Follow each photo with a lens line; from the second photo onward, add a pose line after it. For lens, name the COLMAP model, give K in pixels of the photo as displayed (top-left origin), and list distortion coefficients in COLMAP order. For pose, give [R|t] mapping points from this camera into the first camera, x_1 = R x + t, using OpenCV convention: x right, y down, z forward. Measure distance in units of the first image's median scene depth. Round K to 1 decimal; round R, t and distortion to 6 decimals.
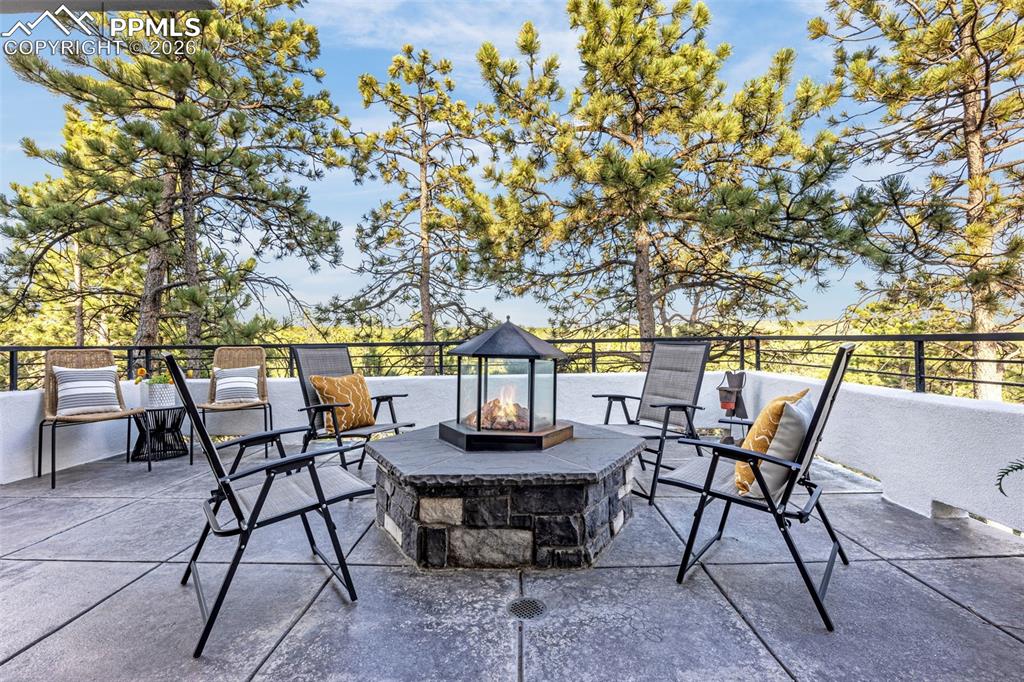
lens RADIAL K [[491.0, 0, 512.0], [0, 491.0, 341.0], [0, 0, 1]] dist [-0.002737, -0.000488]
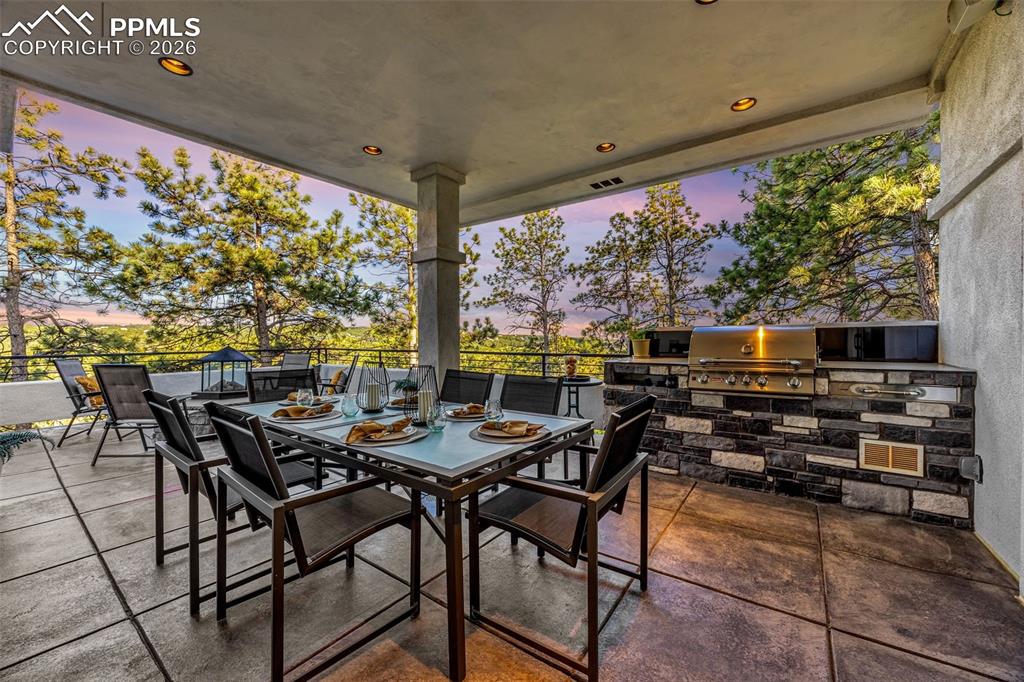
lens RADIAL K [[397.1, 0, 512.0], [0, 397.1, 341.0], [0, 0, 1]] dist [-0.000221, -0.000046]
pose [[0.596534, 0.004208, 0.802577, -0.503520], [0.000812, 0.999983, -0.005847, -0.037017], [-0.802588, 0.004140, 0.596520, -0.849531]]
